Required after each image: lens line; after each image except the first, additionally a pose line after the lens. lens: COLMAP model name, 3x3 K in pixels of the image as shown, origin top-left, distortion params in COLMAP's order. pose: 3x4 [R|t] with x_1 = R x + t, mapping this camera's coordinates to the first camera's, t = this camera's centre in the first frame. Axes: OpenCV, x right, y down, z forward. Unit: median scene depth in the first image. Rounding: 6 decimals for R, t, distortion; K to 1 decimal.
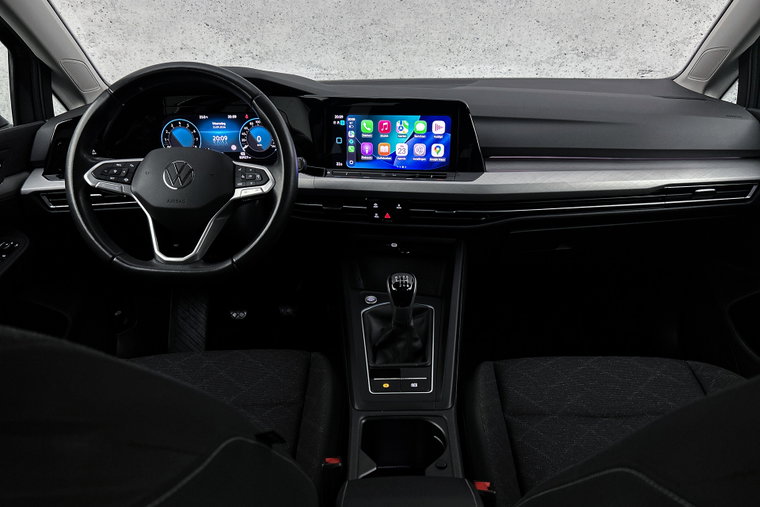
lens RADIAL K [[585.3, 0, 388.6], [0, 585.3, 265.0], [0, 0, 1]] dist [0.054334, -0.064997]
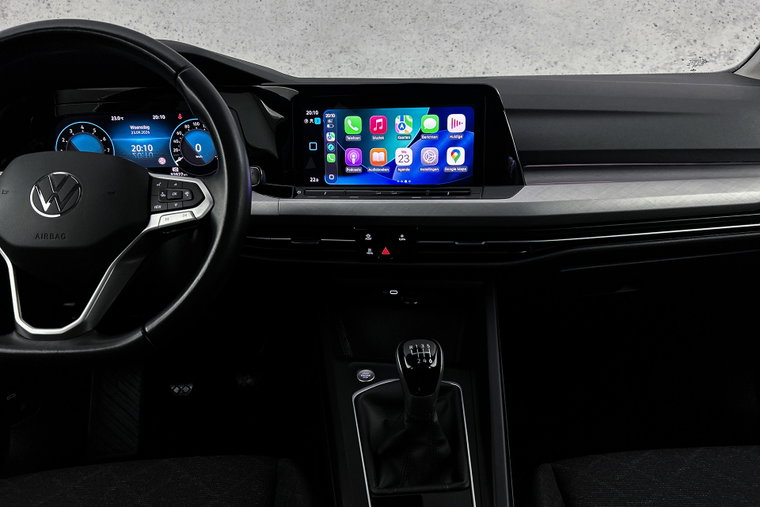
lens RADIAL K [[585.3, 0, 387.6], [0, 585.3, 261.5], [0, 0, 1]] dist [0.054334, -0.064997]
pose [[0.998426, -0.027399, 0.048936, -0.034348], [0.030837, 0.997004, -0.070936, -0.023057], [-0.046846, 0.072333, 0.996280, 0.312287]]
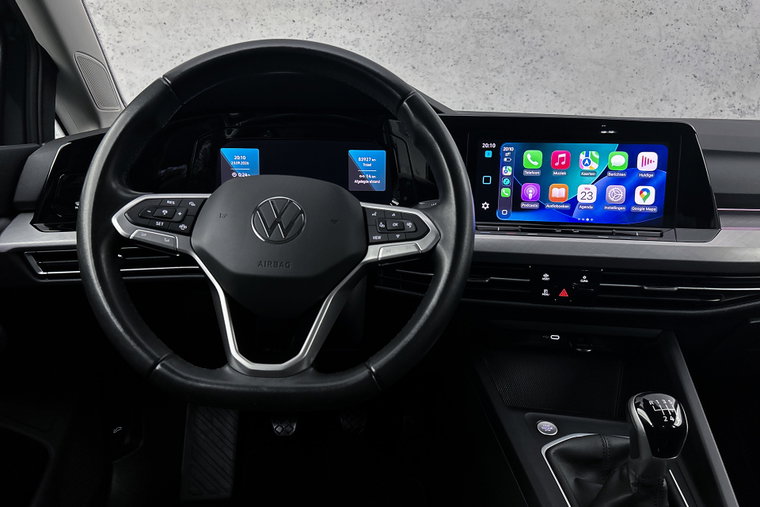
lens RADIAL K [[585.3, 0, 382.2], [0, 585.3, 260.9], [0, 0, 1]] dist [0.054334, -0.064997]
pose [[0.999099, 0.015331, 0.039581, -0.232320], [-0.009824, 0.990694, -0.135756, -0.029273], [-0.041294, 0.135245, 0.989951, 0.360313]]
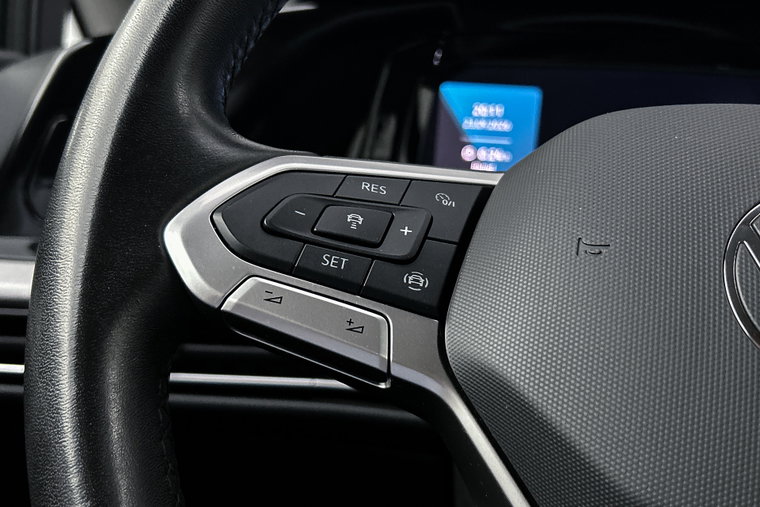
lens RADIAL K [[892.7, 0, 382.1], [0, 892.7, 253.1], [0, 0, 1]] dist [0.014115, 0.000000]
pose [[0.987162, 0.091744, -0.130747, -0.364888], [-0.120276, 0.965599, -0.230550, -0.084132], [0.105097, 0.243316, 0.964237, 0.667947]]
